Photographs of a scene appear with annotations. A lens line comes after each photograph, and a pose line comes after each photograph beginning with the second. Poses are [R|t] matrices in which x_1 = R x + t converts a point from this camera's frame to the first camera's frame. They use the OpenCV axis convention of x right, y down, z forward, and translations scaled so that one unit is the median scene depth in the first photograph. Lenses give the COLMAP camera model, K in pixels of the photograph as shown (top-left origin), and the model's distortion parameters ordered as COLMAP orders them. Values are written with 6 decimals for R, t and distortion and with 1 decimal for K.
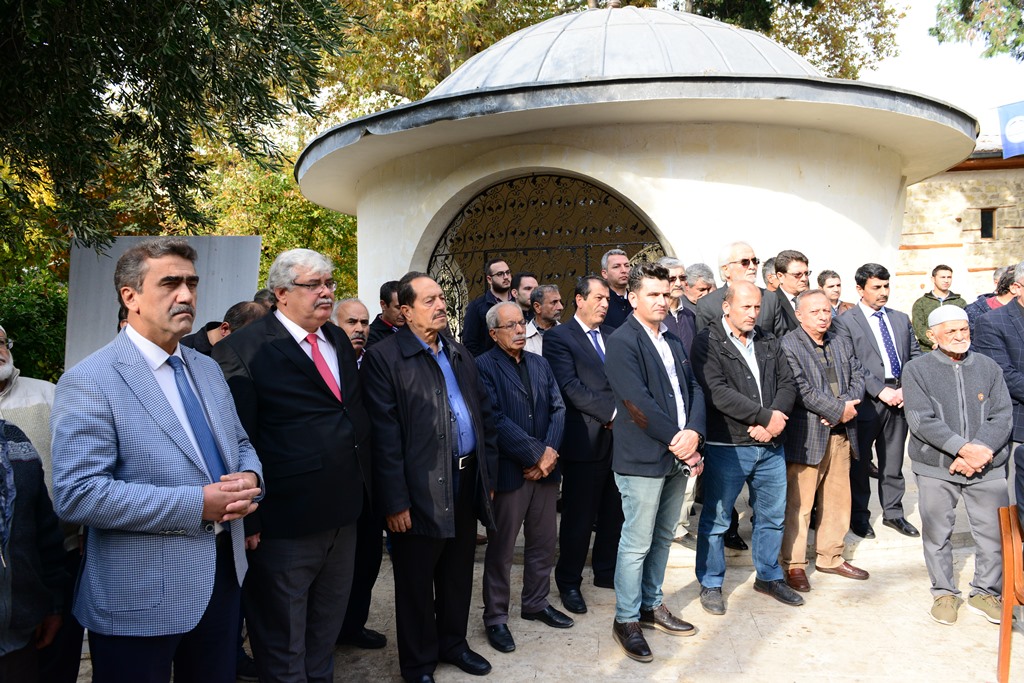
lens RADIAL K [[705.9, 0, 512.6], [0, 705.9, 338.6], [0, 0, 1]] dist [-0.005704, -0.001593]
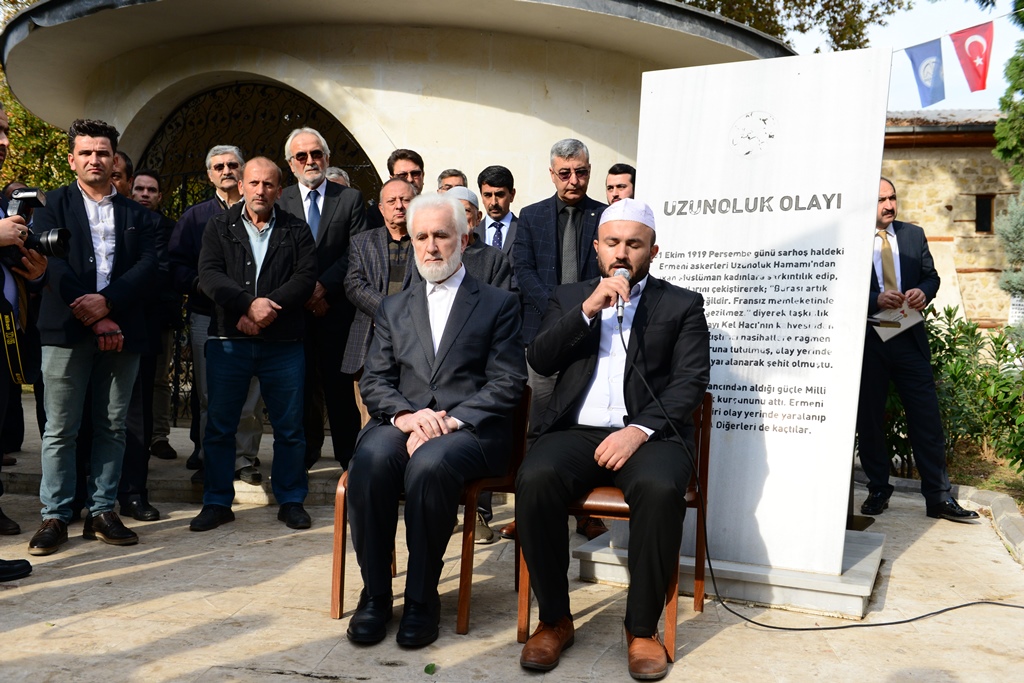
lens RADIAL K [[918.6, 0, 511.3], [0, 918.6, 343.8], [0, 0, 1]] dist [-0.022593, -0.006312]
pose [[0.999073, 0.043047, 0.000823, 0.358378], [-0.043005, 0.998653, -0.029048, 0.092732], [-0.002072, 0.028986, 0.999578, -0.079995]]
